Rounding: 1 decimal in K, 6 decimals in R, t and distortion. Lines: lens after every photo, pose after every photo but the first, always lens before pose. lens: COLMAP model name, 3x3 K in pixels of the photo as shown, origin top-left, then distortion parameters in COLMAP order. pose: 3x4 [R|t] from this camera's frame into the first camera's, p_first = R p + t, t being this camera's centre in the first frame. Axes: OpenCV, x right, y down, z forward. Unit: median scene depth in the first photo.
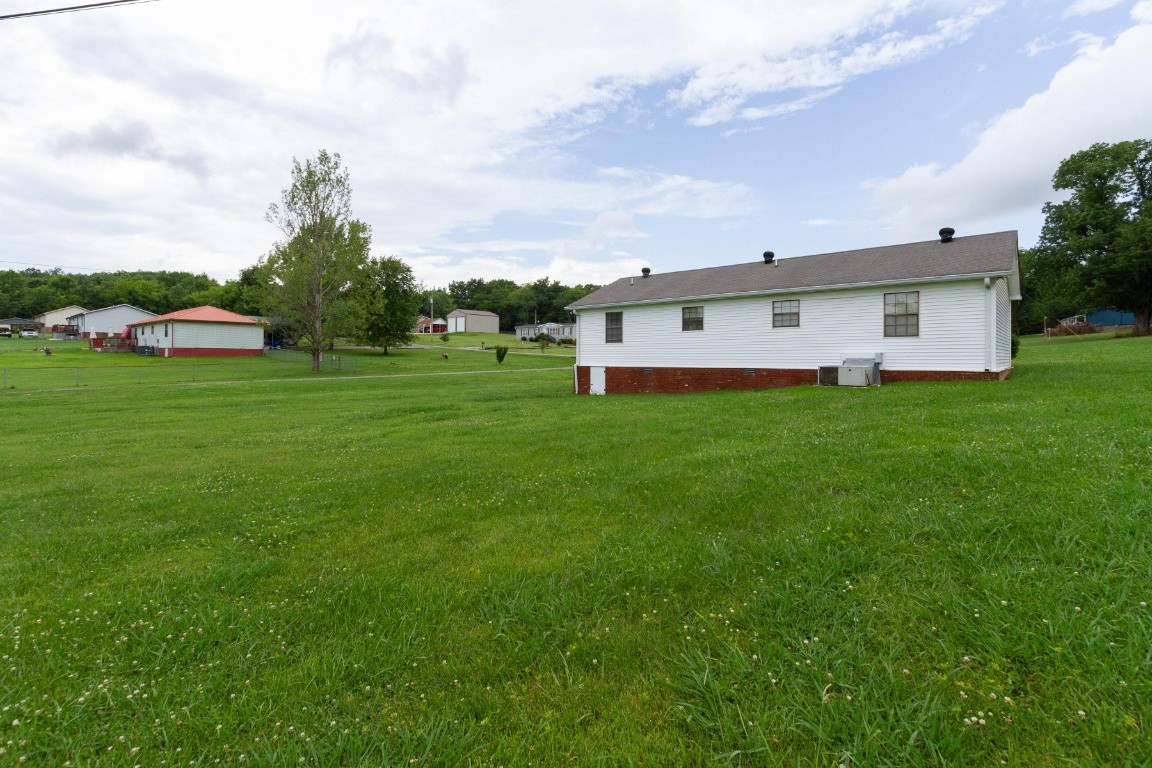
lens RADIAL K [[545.5, 0, 578.9], [0, 545.5, 380.4], [0, 0, 1]] dist [0.013374, -0.001380]
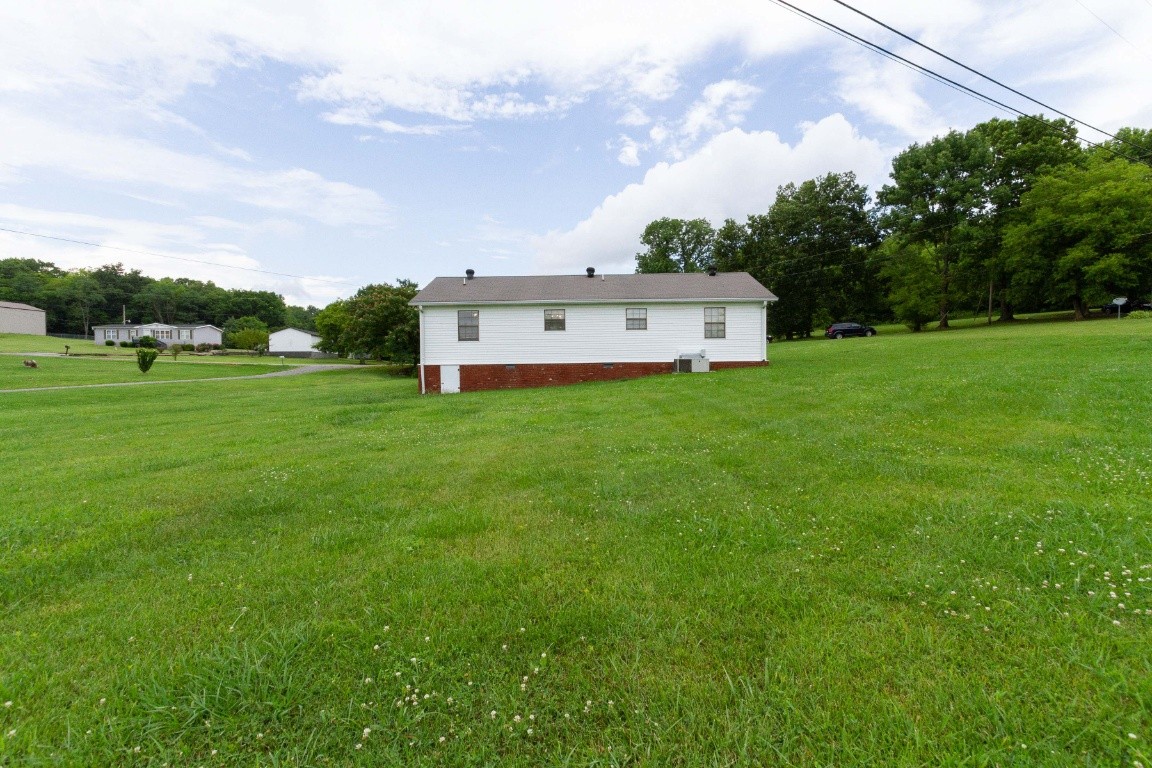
lens RADIAL K [[545.5, 0, 569.3], [0, 545.5, 382.6], [0, 0, 1]] dist [0.013374, -0.001380]
pose [[0.767419, -0.028301, 0.640521, -0.207012], [0.039351, 0.999221, -0.002997, 0.008635], [-0.639937, 0.027505, 0.767935, 0.047752]]
